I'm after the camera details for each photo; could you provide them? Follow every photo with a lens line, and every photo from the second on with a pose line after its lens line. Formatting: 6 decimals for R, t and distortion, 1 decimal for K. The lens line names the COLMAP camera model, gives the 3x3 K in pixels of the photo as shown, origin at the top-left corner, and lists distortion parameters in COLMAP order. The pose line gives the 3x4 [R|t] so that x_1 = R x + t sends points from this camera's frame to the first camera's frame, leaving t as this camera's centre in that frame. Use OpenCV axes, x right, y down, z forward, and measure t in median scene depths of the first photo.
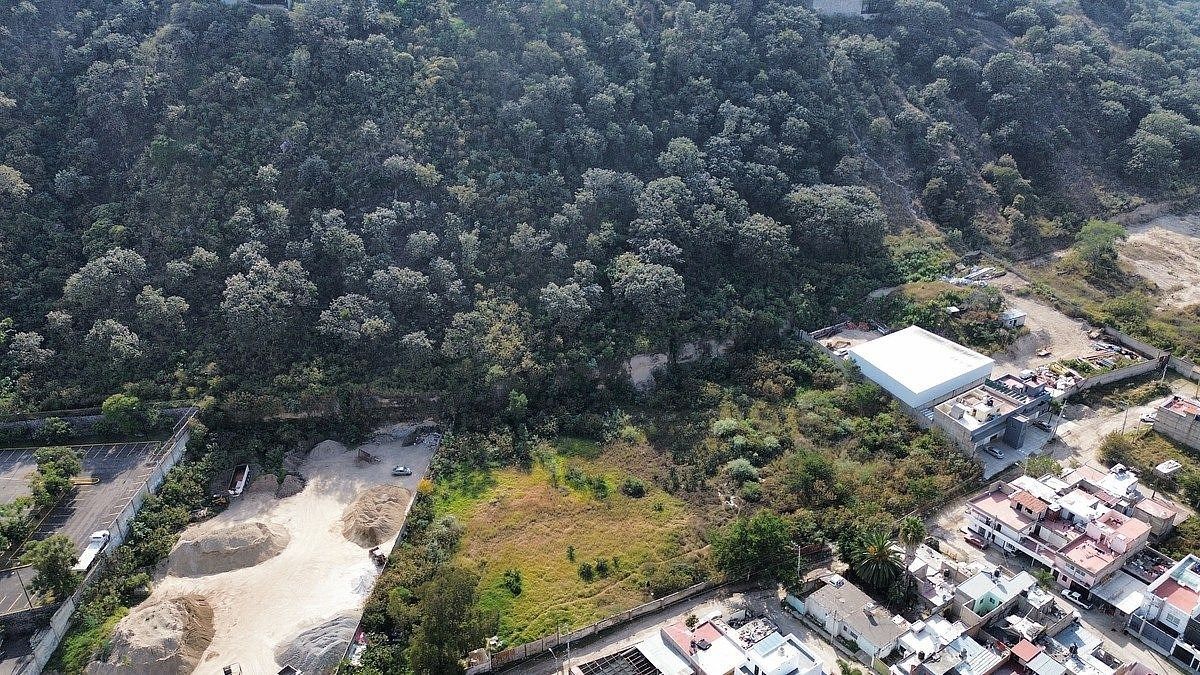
lens RADIAL K [[846.7, 0, 599.0], [0, 846.7, 333.3], [0, 0, 1]] dist [0.077011, -0.074079]
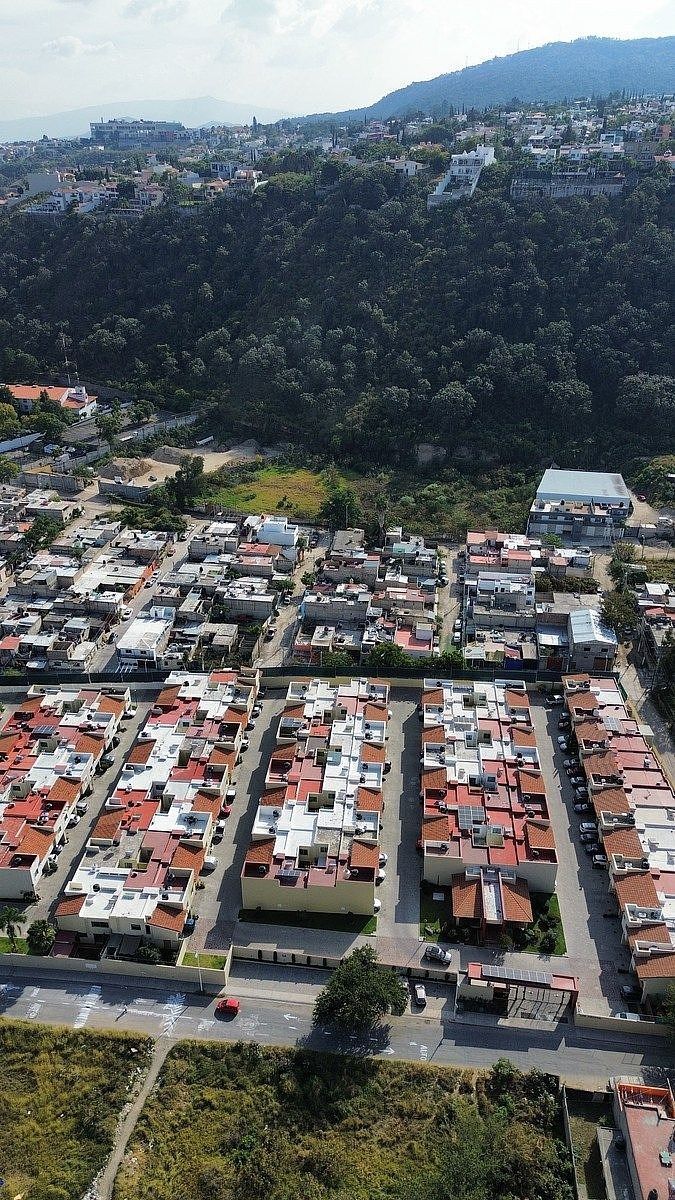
lens RADIAL K [[846.7, 0, 333.8], [0, 846.7, 601.4], [0, 0, 1]] dist [0.077011, -0.074079]
pose [[0.732600, 0.323802, -0.598706, 1.010955], [-0.308905, 0.941964, 0.131460, 0.156761], [0.606527, 0.088635, 0.790107, -0.319622]]
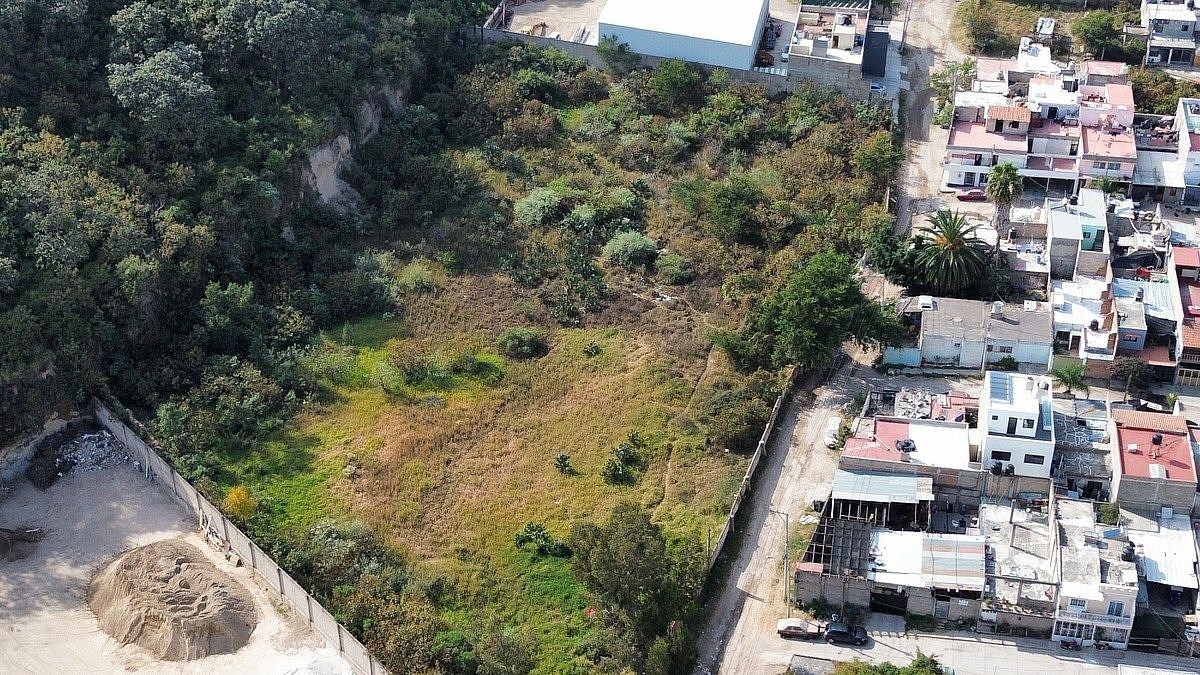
lens RADIAL K [[1685.1, 0, 596.3], [0, 1685.1, 346.3], [0, 0, 1]] dist [0.095741, 0.000000]
pose [[0.703851, -0.400123, 0.586937, -0.521421], [0.320988, 0.916250, 0.239694, -0.060802], [-0.633688, 0.019691, 0.773338, 0.101800]]
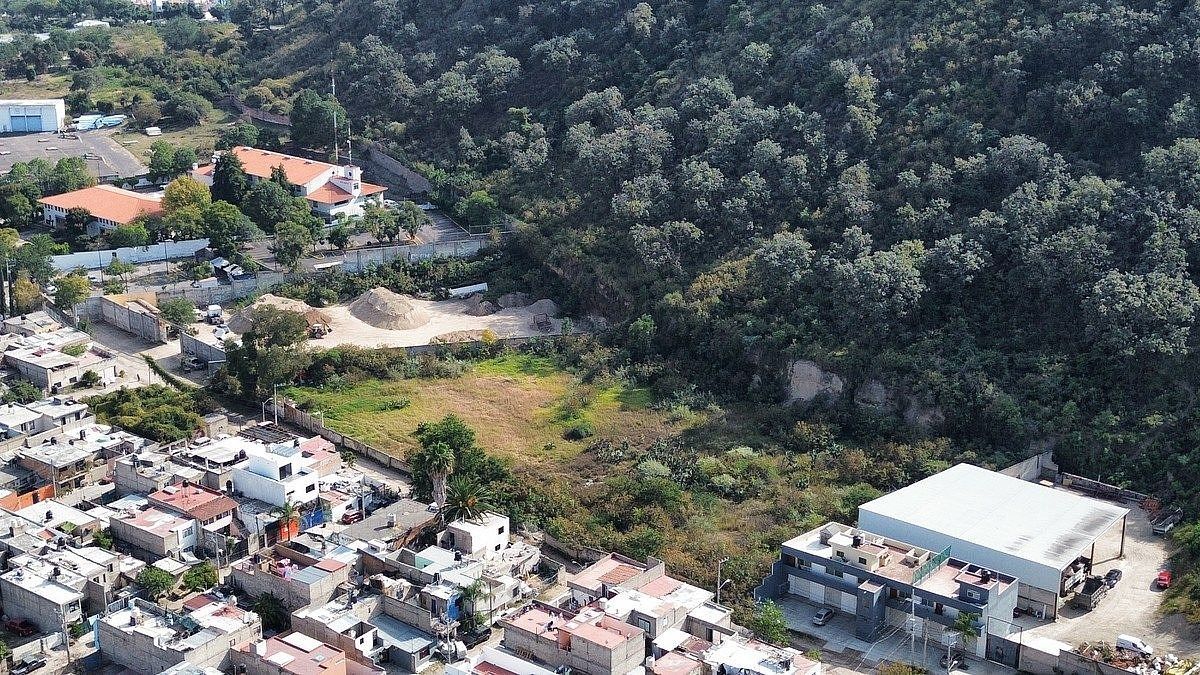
lens RADIAL K [[1685.1, 0, 604.5], [0, 1685.1, 345.4], [0, 0, 1]] dist [0.095741, 0.000000]
pose [[0.322319, 0.313328, -0.893273, 1.324231], [-0.429691, 0.889245, 0.156870, -0.141207], [0.843490, 0.333270, 0.421255, 0.283923]]
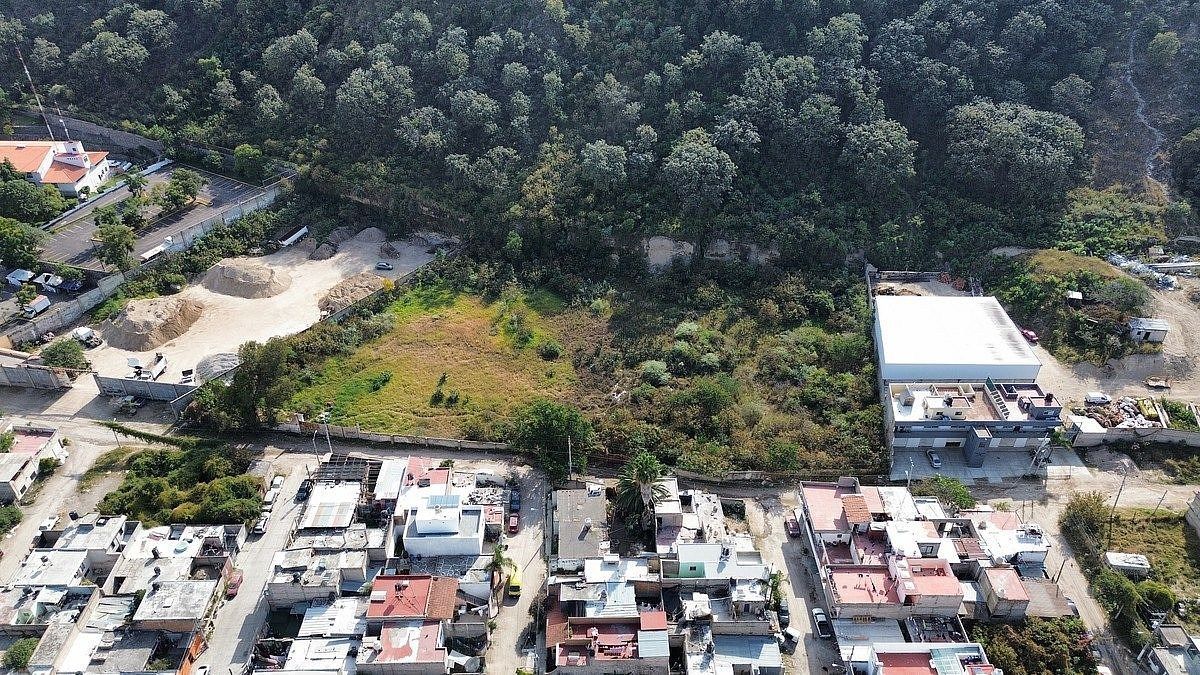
lens RADIAL K [[846.7, 0, 600.8], [0, 846.7, 337.0], [0, 0, 1]] dist [0.077011, -0.074079]
pose [[0.833810, 0.327245, -0.444603, 0.487343], [-0.251250, 0.942071, 0.222204, -0.067444], [0.491563, -0.073570, 0.867729, 0.133696]]
